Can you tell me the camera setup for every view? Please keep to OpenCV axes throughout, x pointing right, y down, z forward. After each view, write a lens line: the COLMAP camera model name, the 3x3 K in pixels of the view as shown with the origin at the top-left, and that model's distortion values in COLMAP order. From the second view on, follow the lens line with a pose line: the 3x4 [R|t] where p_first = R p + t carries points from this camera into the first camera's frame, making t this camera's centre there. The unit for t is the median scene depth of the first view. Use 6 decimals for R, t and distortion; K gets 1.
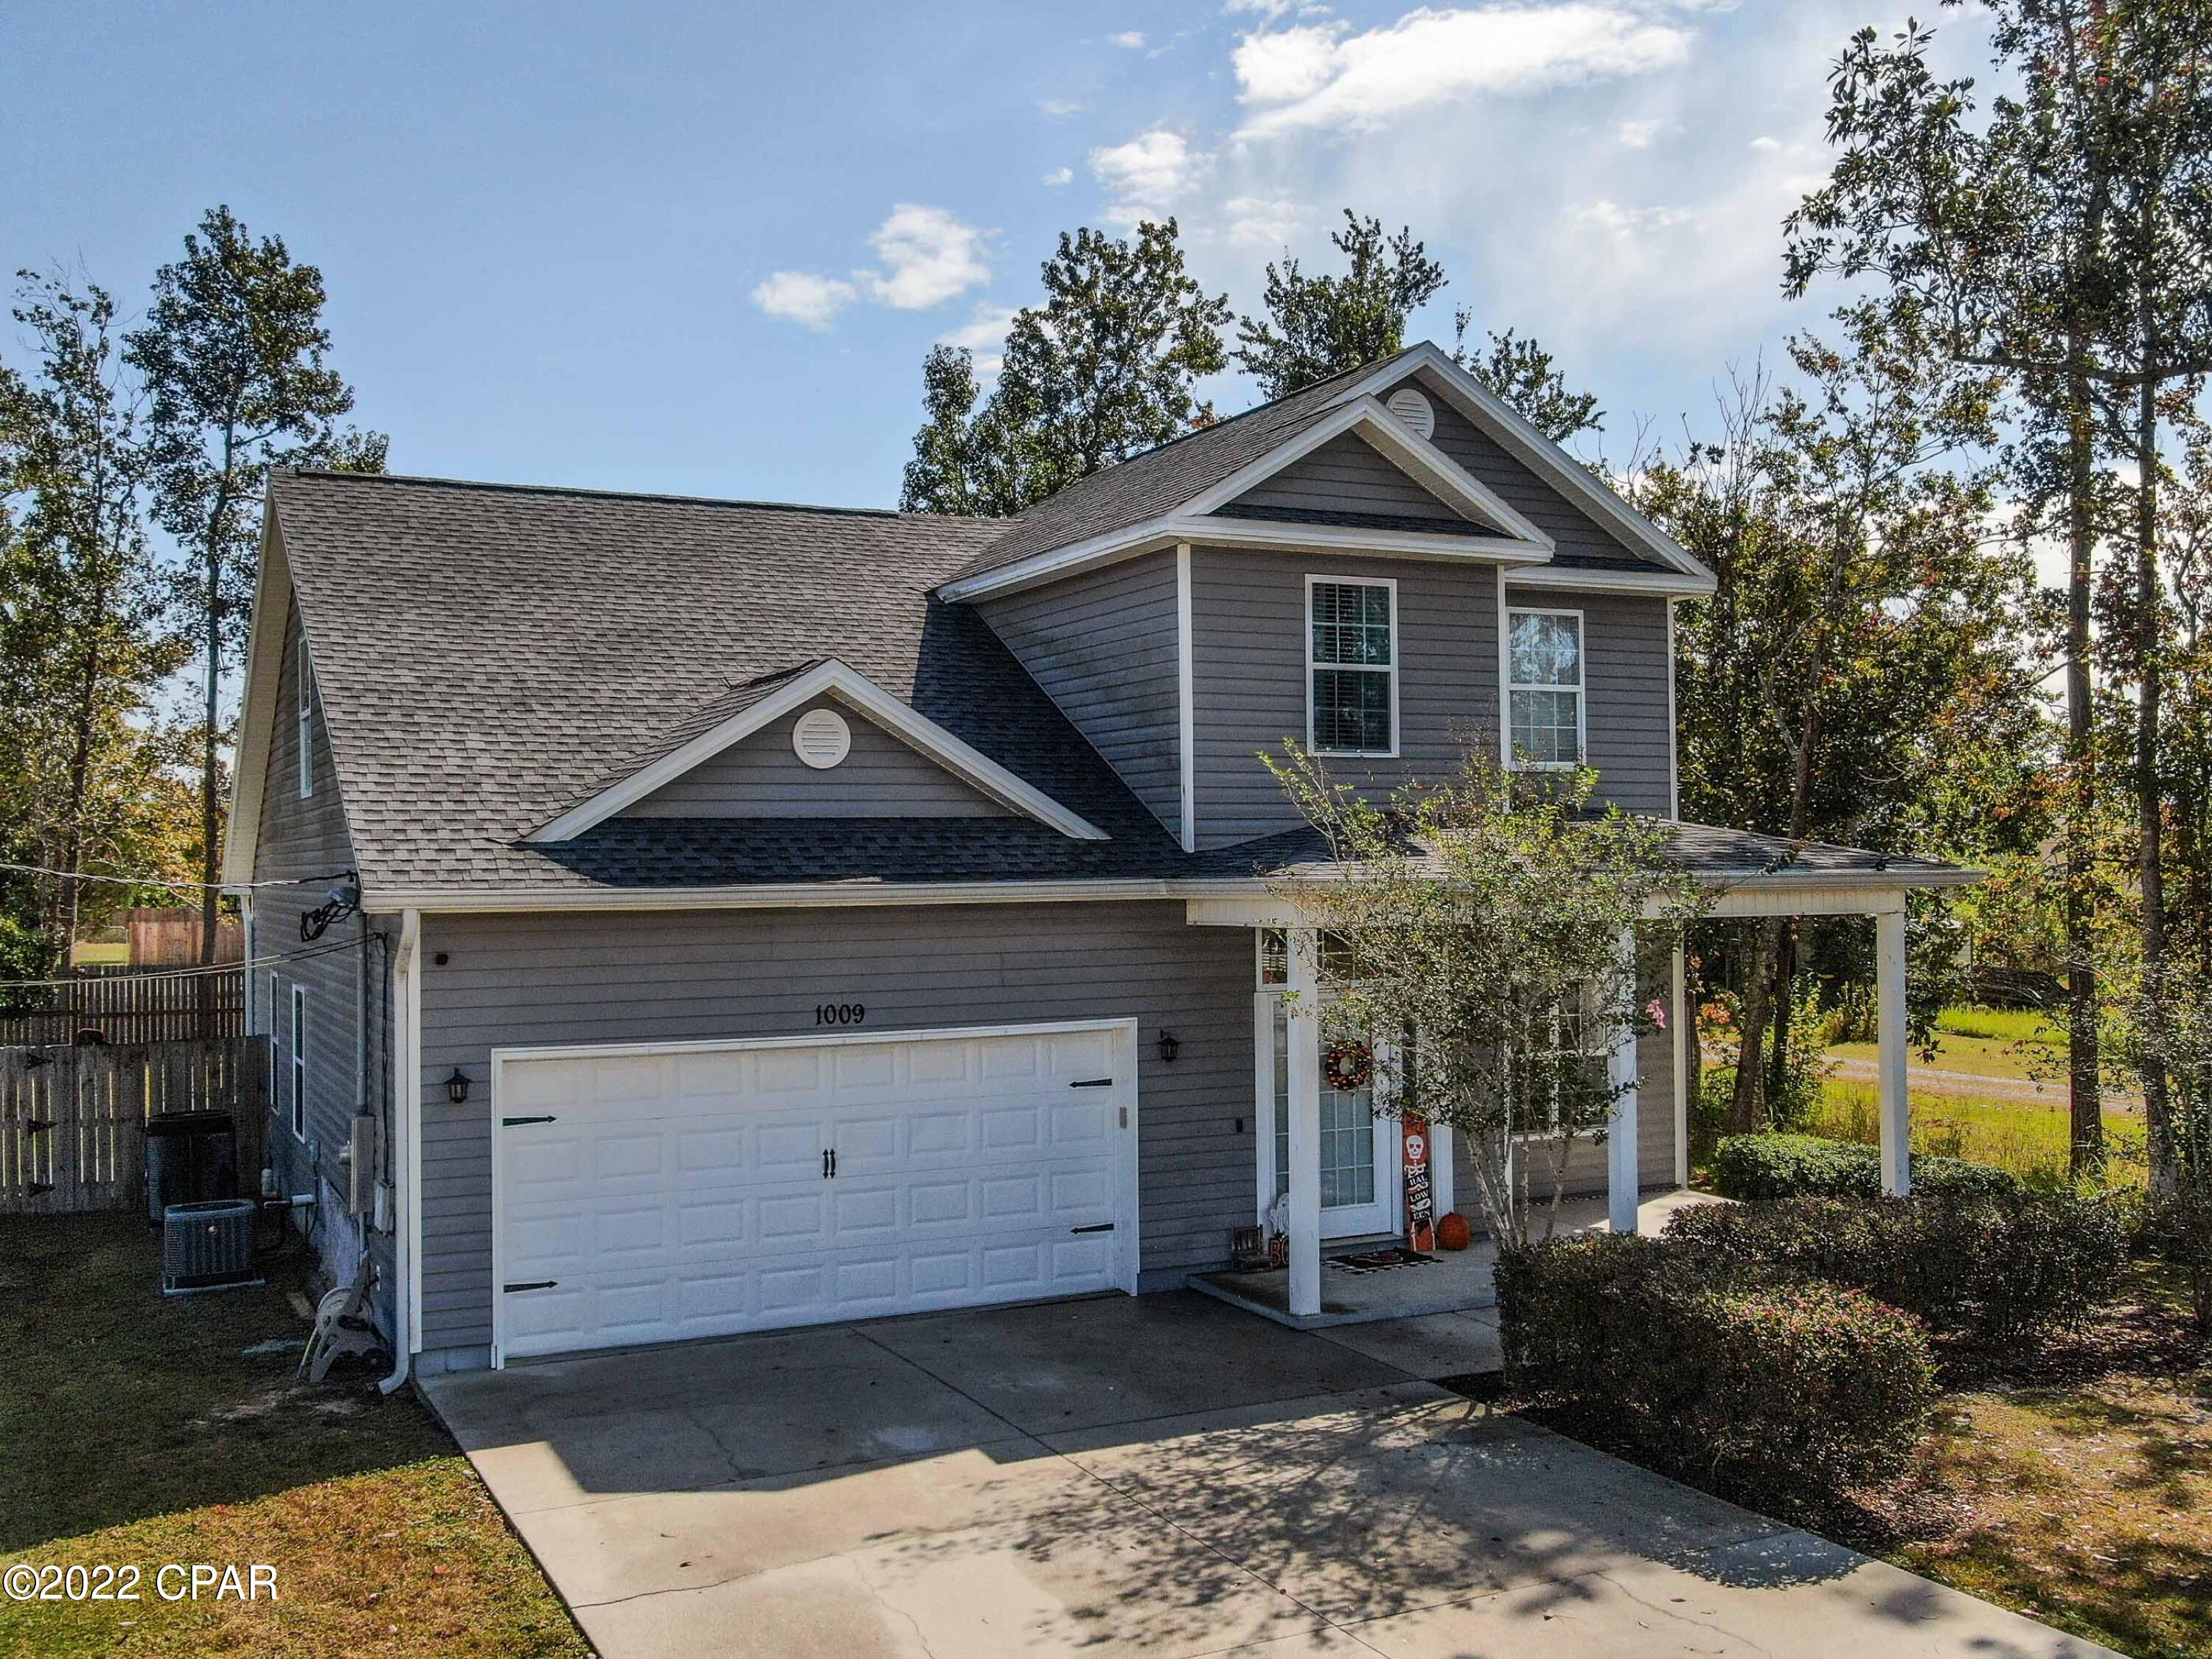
lens RADIAL K [[2098.9, 0, 1106.0], [0, 2098.9, 829.5], [0, 0, 1]] dist [-0.001111, -0.014806]
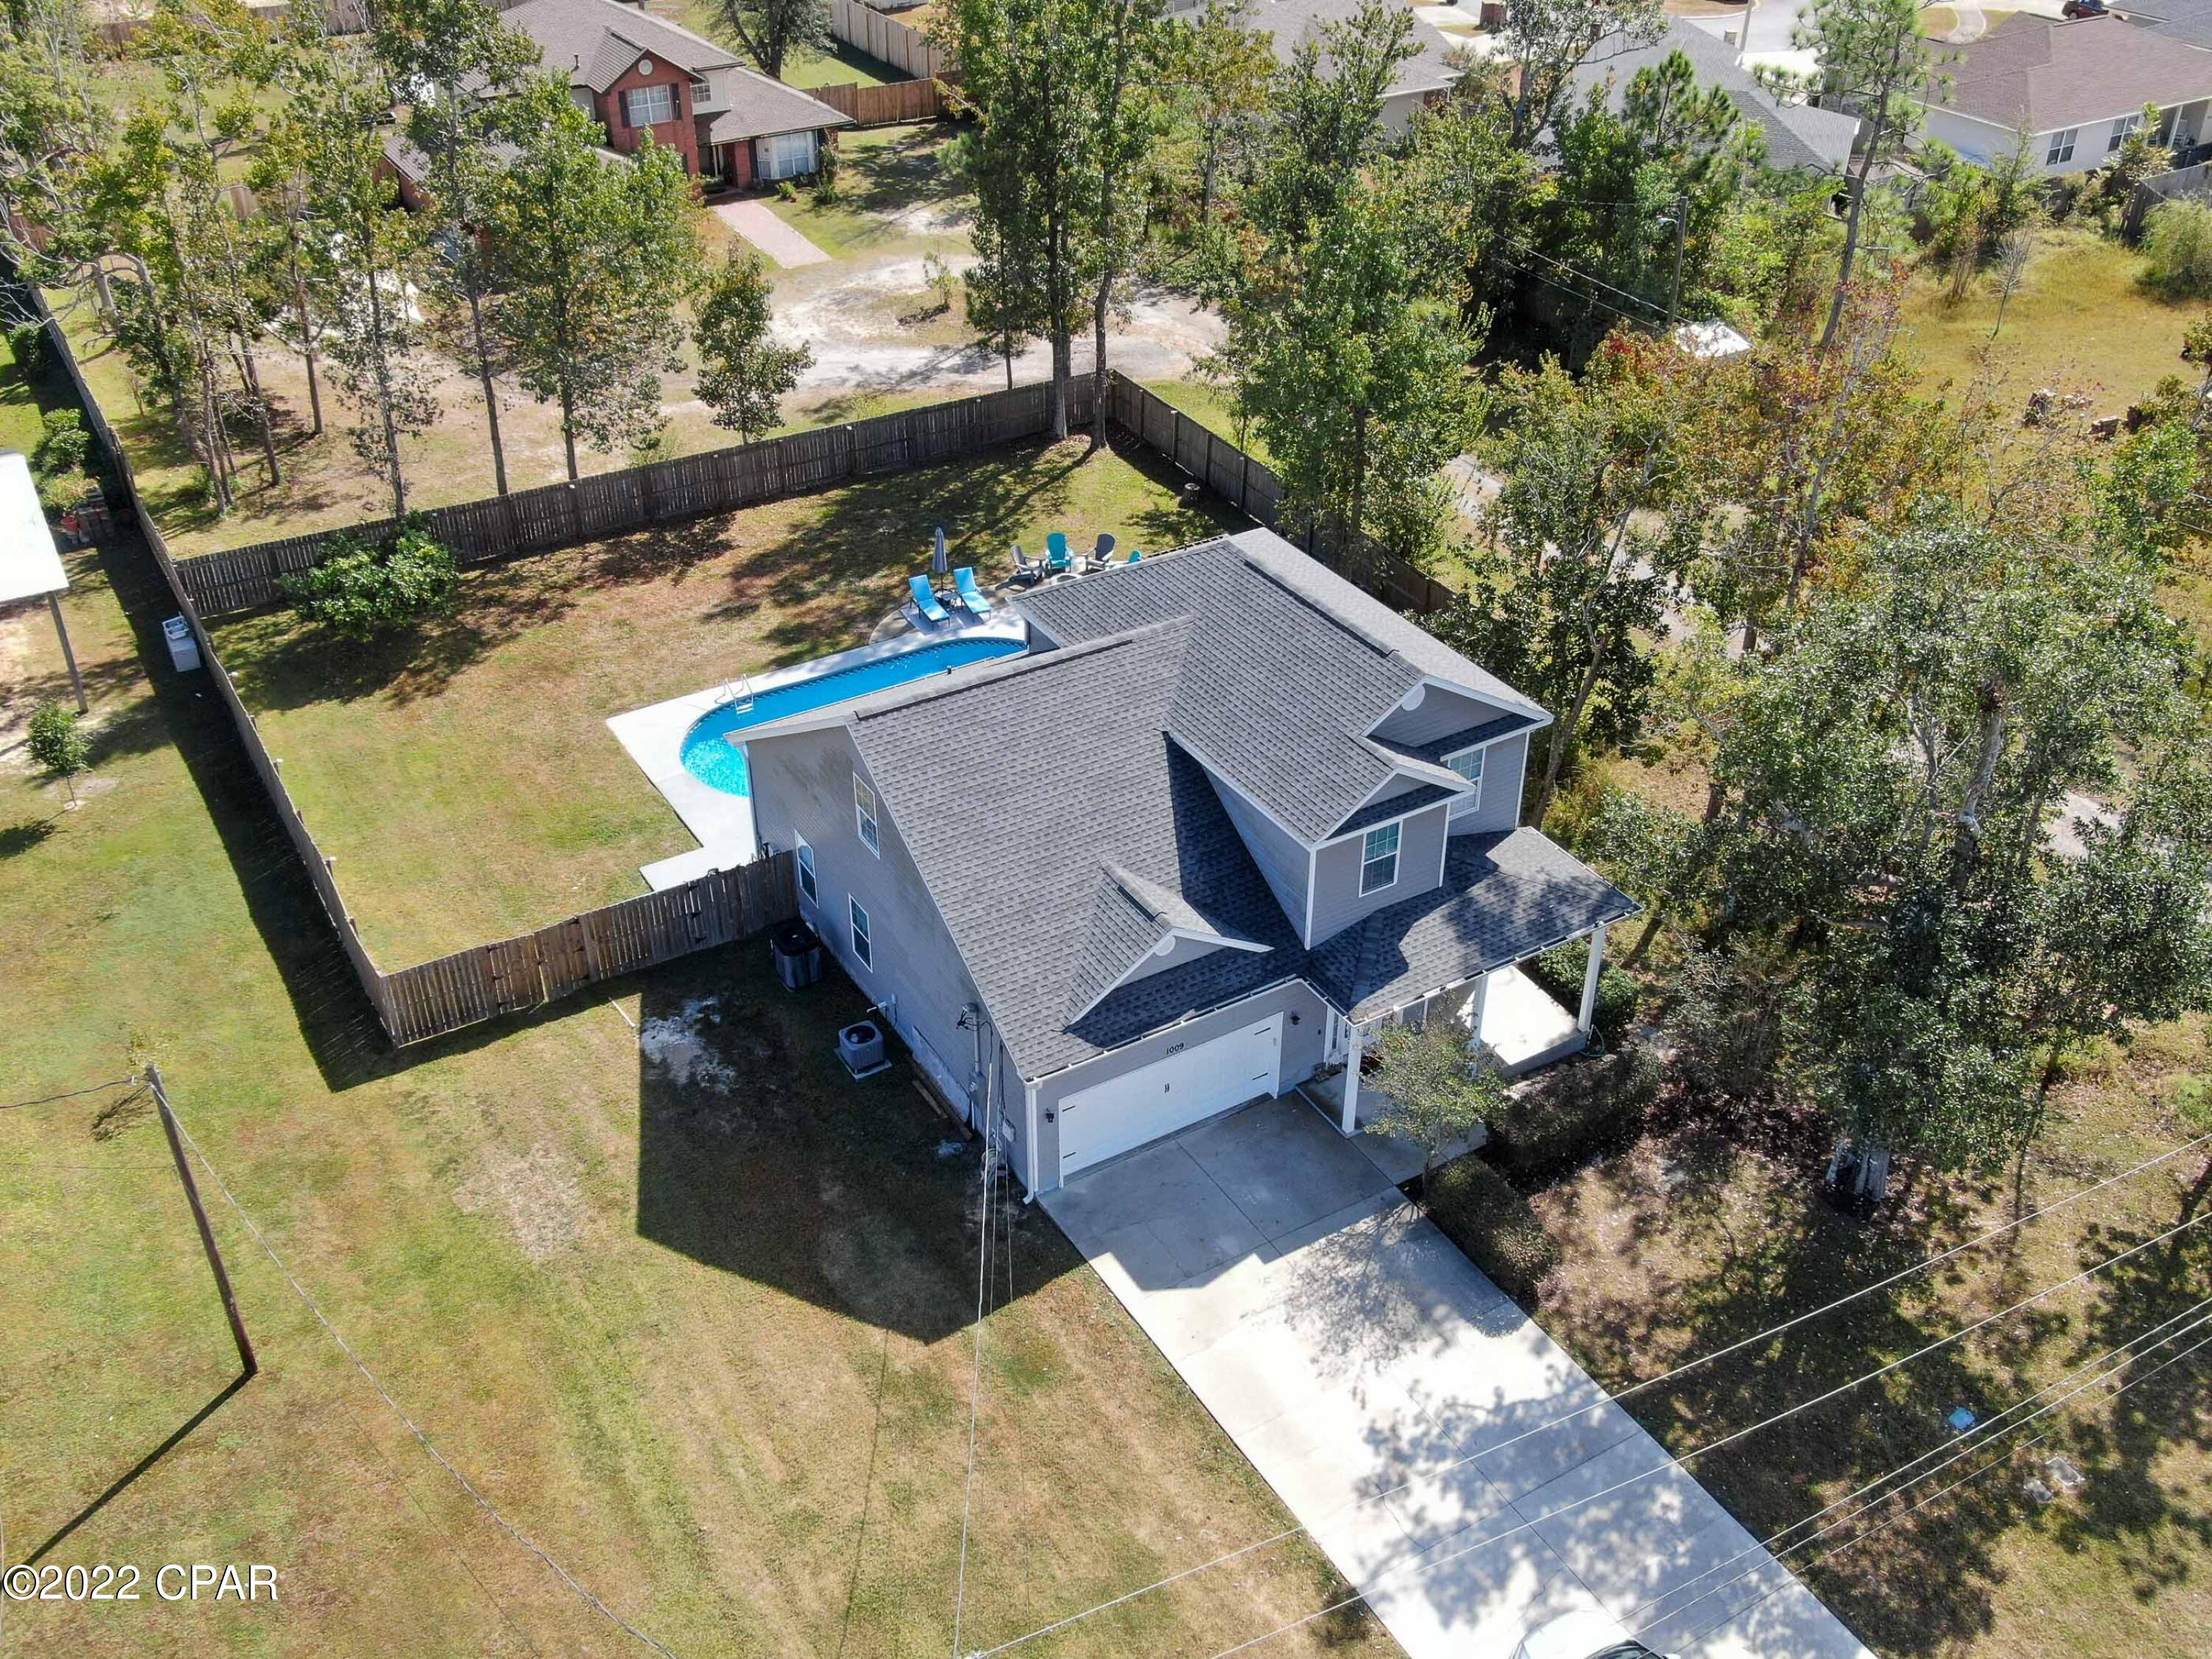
lens RADIAL K [[2098.9, 0, 1106.0], [0, 2098.9, 829.5], [0, 0, 1]] dist [-0.001111, -0.014806]
pose [[0.997347, -0.030578, 0.066058, -0.465354], [-0.011131, 0.832754, 0.553531, -1.929531], [-0.071936, -0.552797, 0.830205, -1.194346]]
